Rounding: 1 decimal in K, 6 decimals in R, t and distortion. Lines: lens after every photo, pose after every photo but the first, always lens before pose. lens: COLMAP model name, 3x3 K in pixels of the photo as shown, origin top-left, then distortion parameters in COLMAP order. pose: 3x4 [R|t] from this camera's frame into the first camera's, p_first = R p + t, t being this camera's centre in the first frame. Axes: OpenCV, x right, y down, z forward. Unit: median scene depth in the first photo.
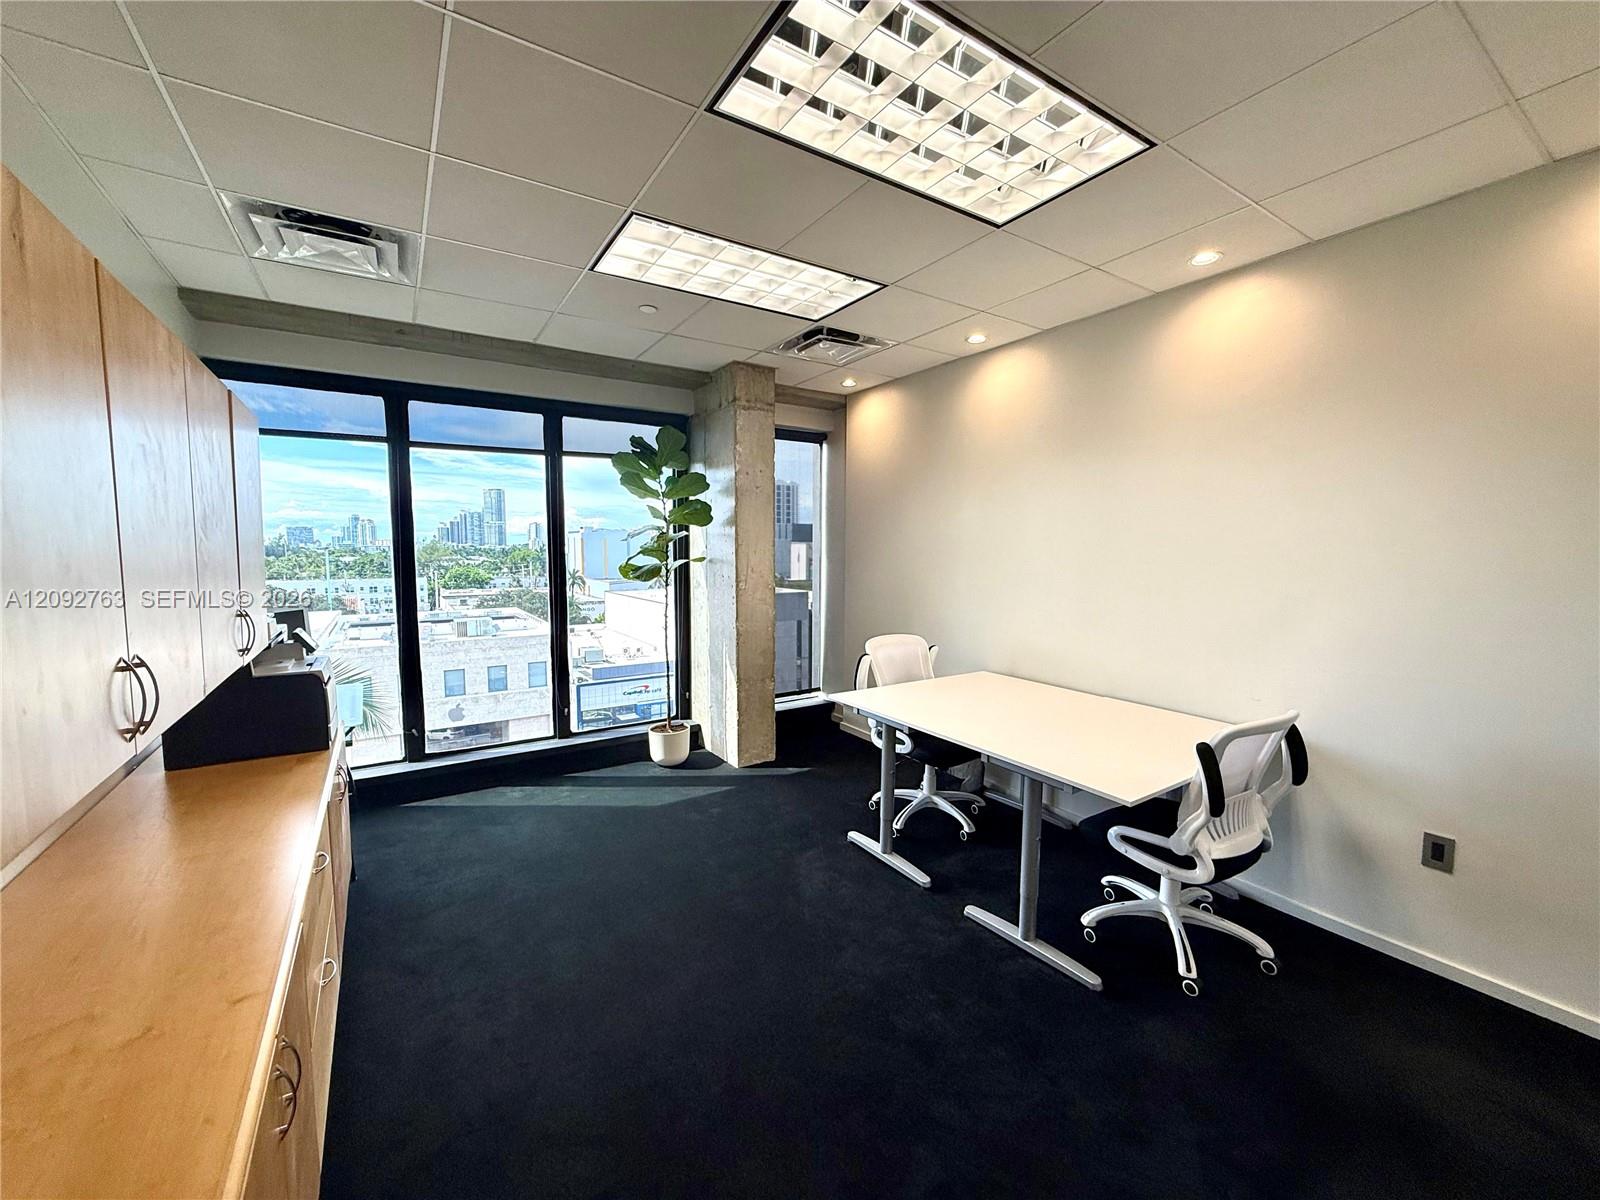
lens RADIAL K [[638.5, 0, 802.5], [0, 638.5, 598.2], [0, 0, 1]] dist [-0.001561, -0.000108]
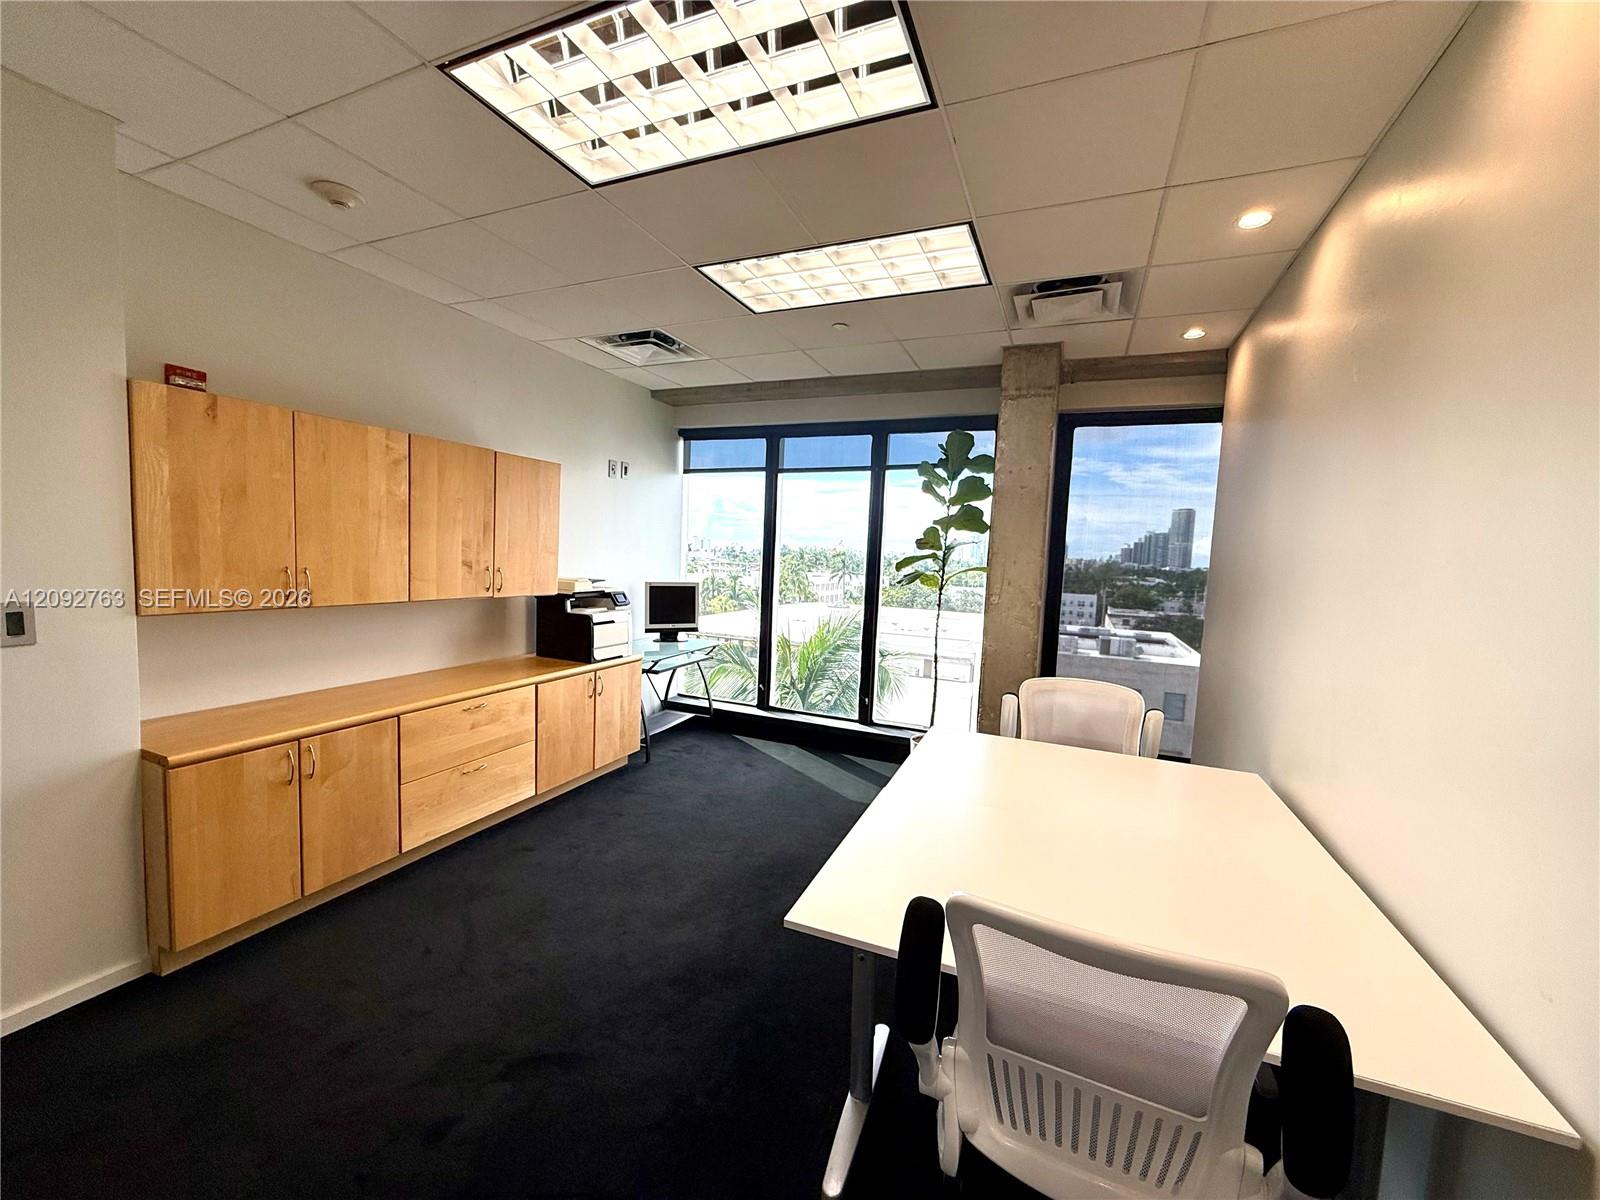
lens RADIAL K [[638.5, 0, 801.6], [0, 638.5, 600.1], [0, 0, 1]] dist [-0.001561, -0.000108]
pose [[0.553403, 0.083208, -0.828747, 0.491343], [-0.107979, 0.993768, 0.027672, -0.015130], [0.825885, 0.074174, 0.558939, 0.288560]]
